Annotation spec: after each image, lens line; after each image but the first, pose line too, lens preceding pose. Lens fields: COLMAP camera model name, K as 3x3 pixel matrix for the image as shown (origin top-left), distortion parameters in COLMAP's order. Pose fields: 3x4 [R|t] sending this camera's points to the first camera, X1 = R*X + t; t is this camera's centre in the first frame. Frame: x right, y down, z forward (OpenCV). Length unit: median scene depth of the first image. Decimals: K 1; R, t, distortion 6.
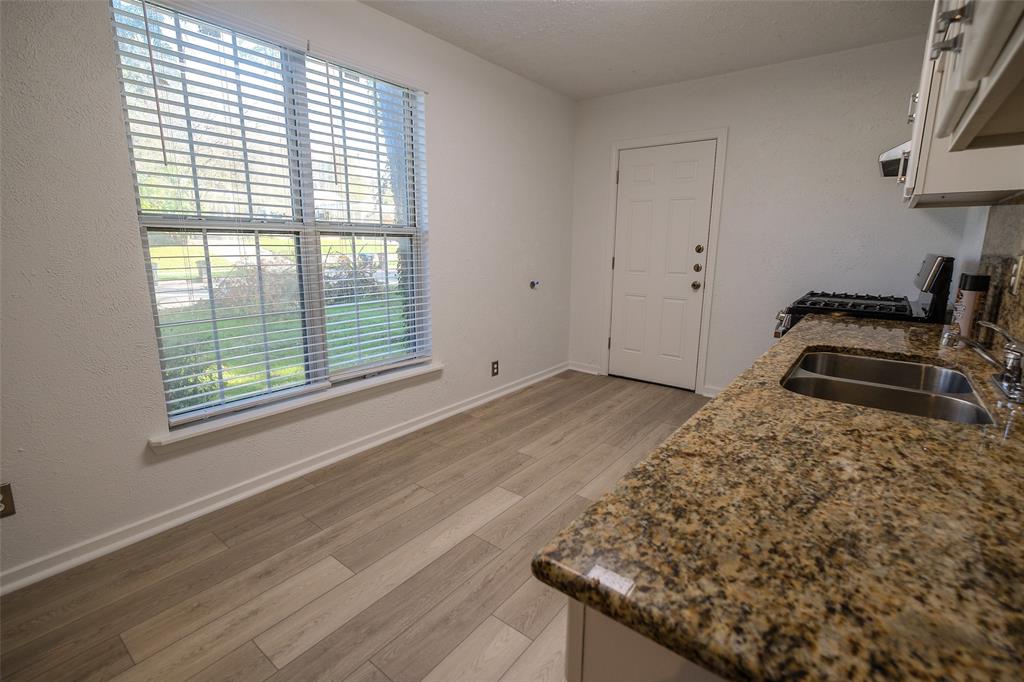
lens RADIAL K [[468.1, 0, 520.1], [0, 468.1, 336.4], [0, 0, 1]] dist [-0.000539, 0.000268]
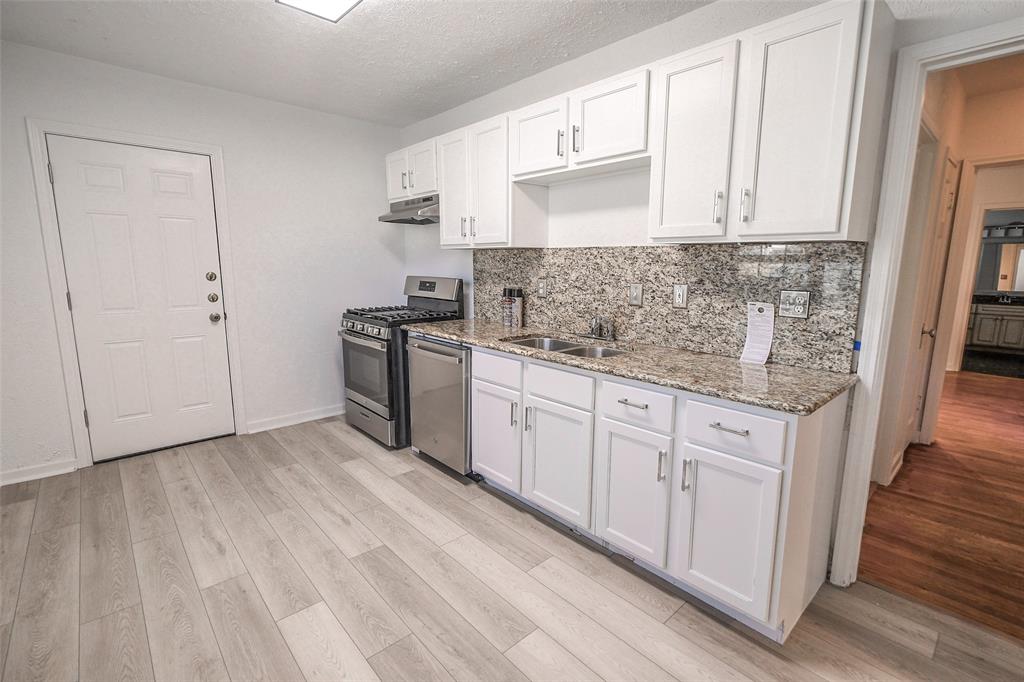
lens RADIAL K [[468.1, 0, 520.1], [0, 468.1, 336.4], [0, 0, 1]] dist [-0.000539, 0.000268]
pose [[0.172686, -0.159863, 0.971917, -0.441141], [0.184652, 0.974501, 0.127480, -0.091818], [-0.967514, 0.157452, 0.197801, 0.313260]]
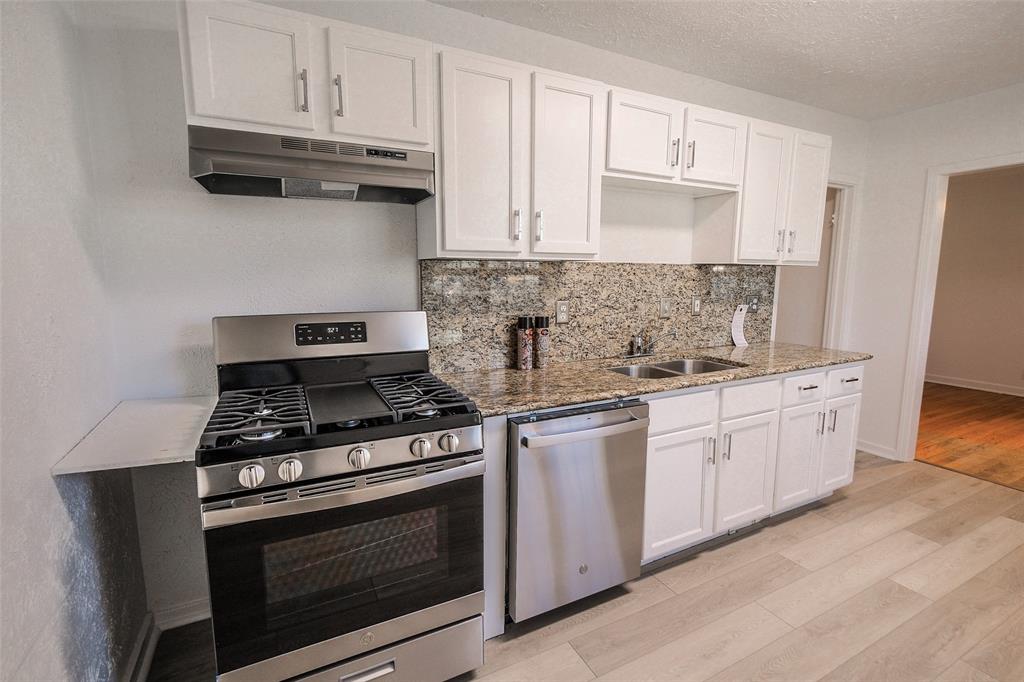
lens RADIAL K [[468.1, 0, 520.1], [0, 468.1, 336.4], [0, 0, 1]] dist [-0.000539, 0.000268]
pose [[-0.904698, -0.063686, 0.421267, 0.214841], [0.074568, 0.949835, 0.303731, -0.247311], [-0.419477, 0.306198, -0.854565, 1.091722]]
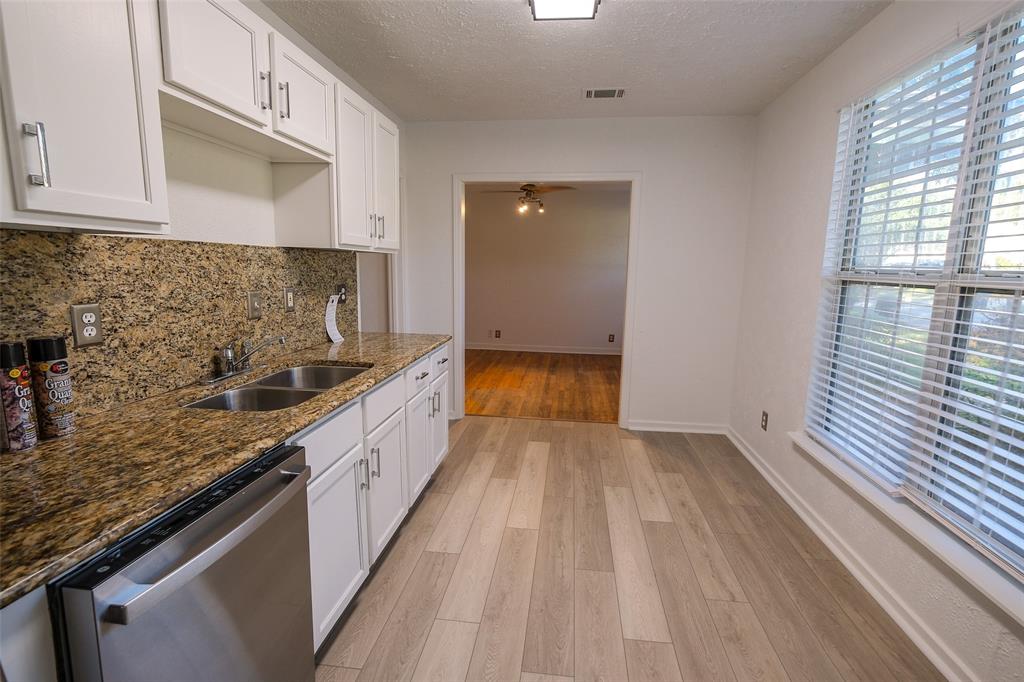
lens RADIAL K [[465.7, 0, 514.9], [0, 465.7, 336.7], [0, 0, 1]] dist [-0.000557, 0.000060]
pose [[-0.865102, 0.056237, -0.498433, 0.343922], [-0.117861, 0.943084, 0.310970, -0.217036], [0.487552, 0.327766, -0.809236, 0.942770]]
